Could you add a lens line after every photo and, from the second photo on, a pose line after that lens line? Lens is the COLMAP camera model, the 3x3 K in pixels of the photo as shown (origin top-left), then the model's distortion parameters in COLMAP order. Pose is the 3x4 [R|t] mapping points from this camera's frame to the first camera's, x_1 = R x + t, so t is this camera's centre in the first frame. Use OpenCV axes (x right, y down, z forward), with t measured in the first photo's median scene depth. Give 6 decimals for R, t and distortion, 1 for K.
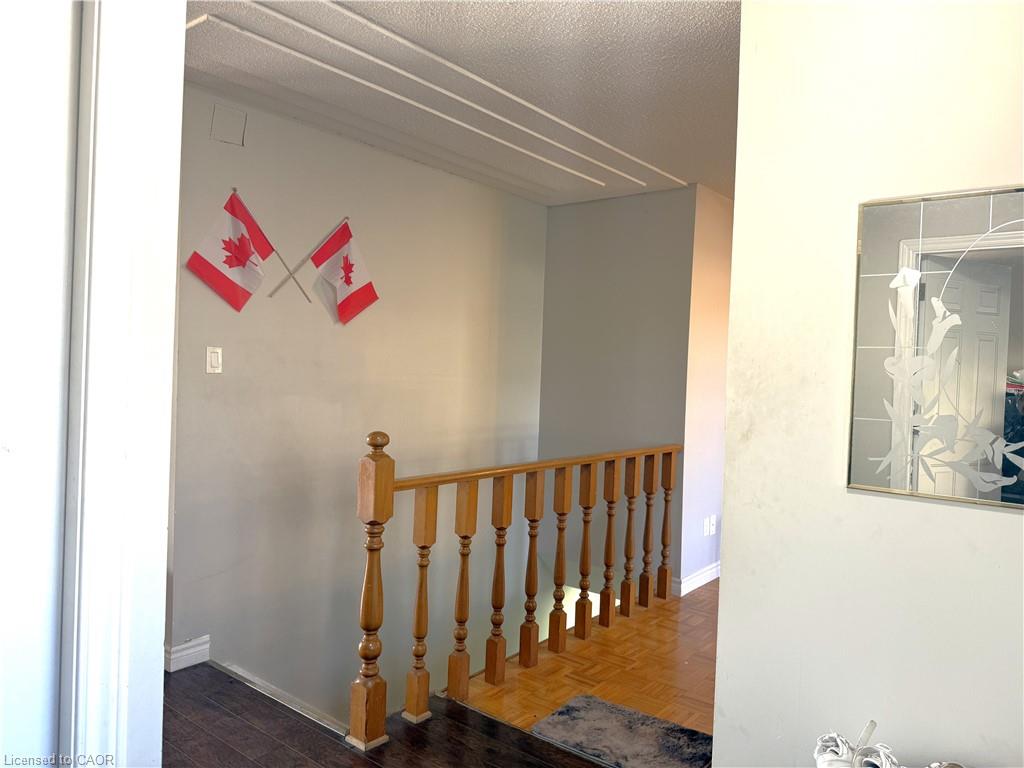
lens RADIAL K [[720.0, 0, 512.0], [0, 720.0, 384.0], [0, 0, 1]] dist [0.031999, -0.002923]
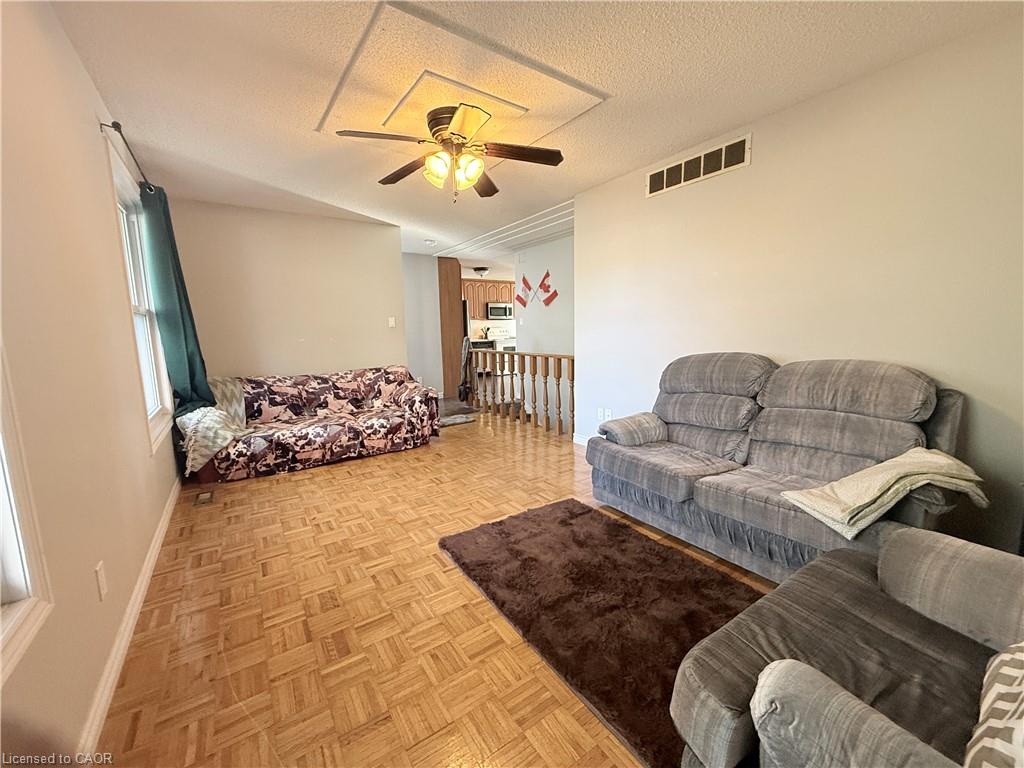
lens RADIAL K [[408.6, 0, 507.8], [0, 408.6, 385.8], [0, 0, 1]] dist [0.000086, 0.000220]
pose [[-0.296308, 0.097294, -0.950124, 1.477038], [-0.007086, 0.994547, 0.104052, 0.071297], [0.955066, 0.037564, -0.294003, 1.360057]]
